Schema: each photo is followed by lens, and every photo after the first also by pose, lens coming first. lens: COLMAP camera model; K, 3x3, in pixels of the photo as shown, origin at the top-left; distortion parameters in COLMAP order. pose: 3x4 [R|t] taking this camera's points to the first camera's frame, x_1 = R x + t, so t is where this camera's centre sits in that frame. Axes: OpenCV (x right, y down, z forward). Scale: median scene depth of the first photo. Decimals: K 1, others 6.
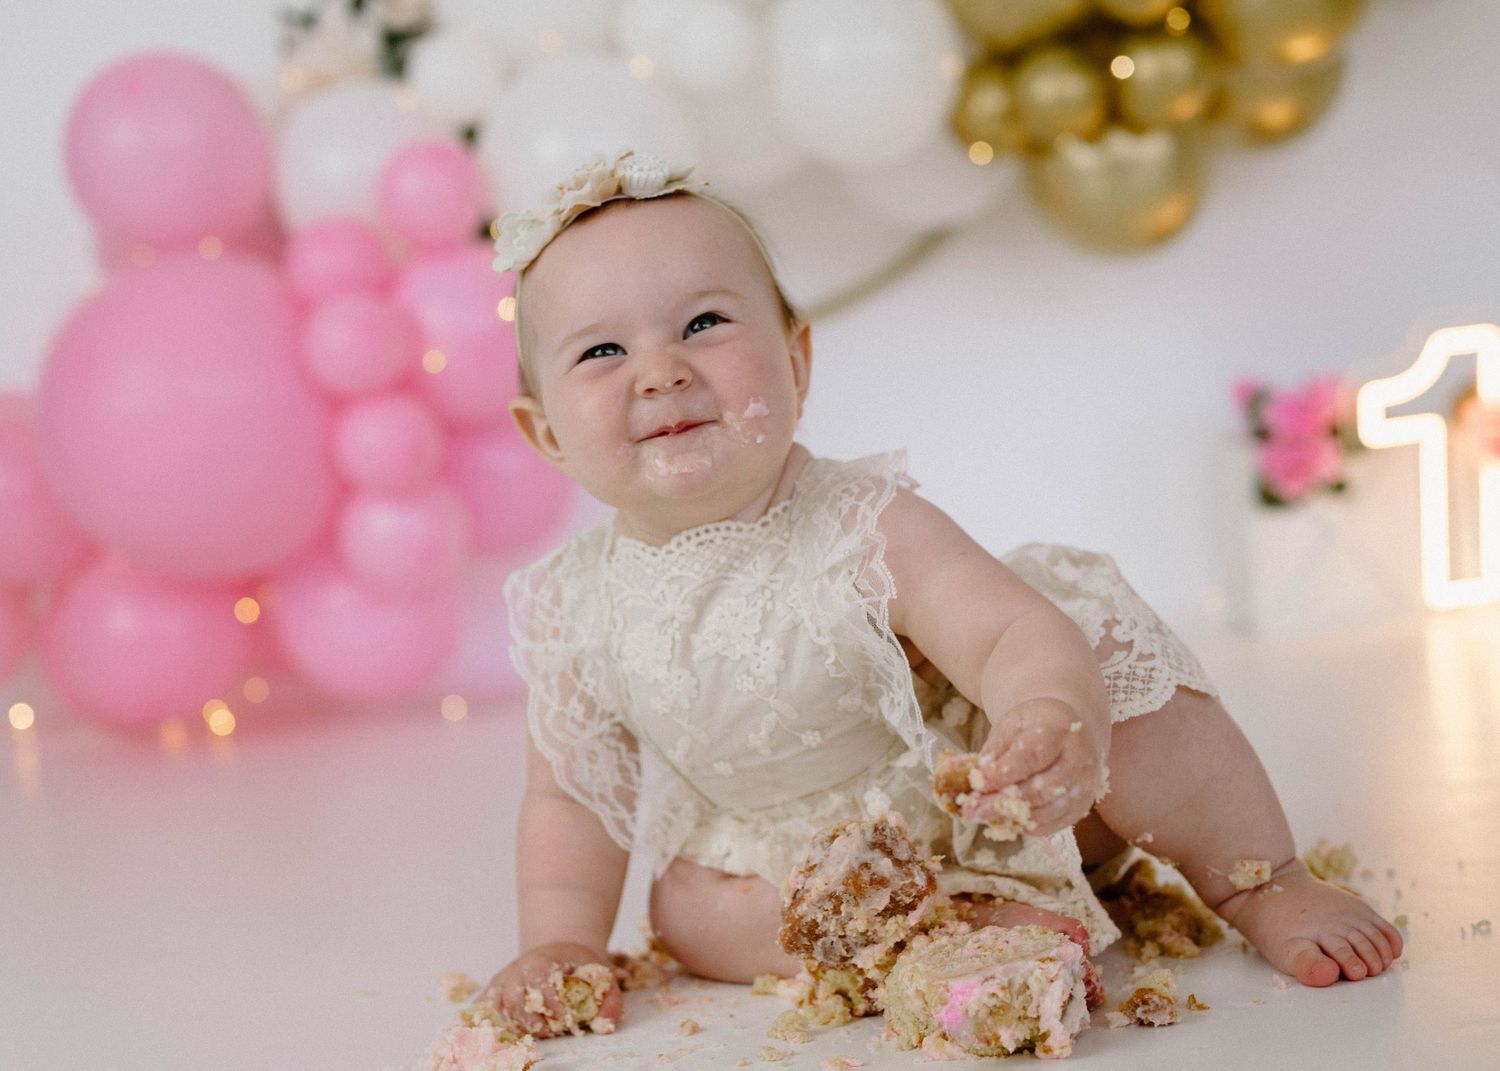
lens RADIAL K [[2220.6, 0, 719.2], [0, 2220.6, 539.5], [0, 0, 1]] dist [0.057550, 0.000000]
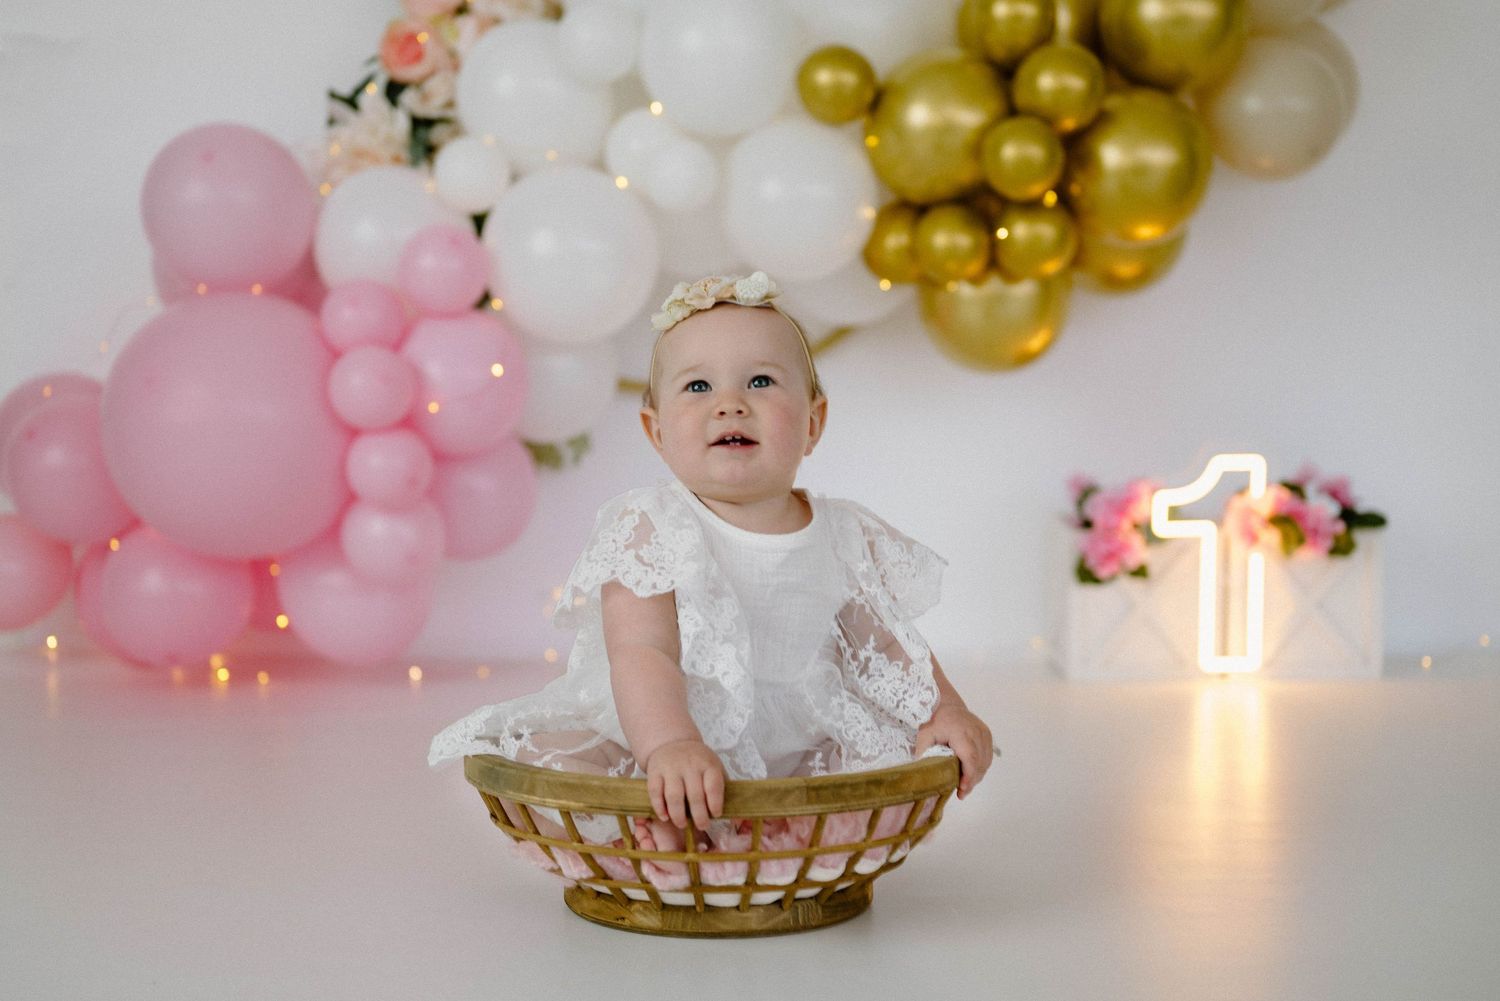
lens RADIAL K [[2155.1, 0, 740.0], [0, 2155.1, 502.5], [0, 0, 1]] dist [0.056252, 0.000000]
pose [[0.993599, 0.100857, 0.050887, -0.012786], [-0.102419, 0.994316, 0.029075, -0.076083], [-0.047665, -0.034101, 0.998281, -0.207762]]
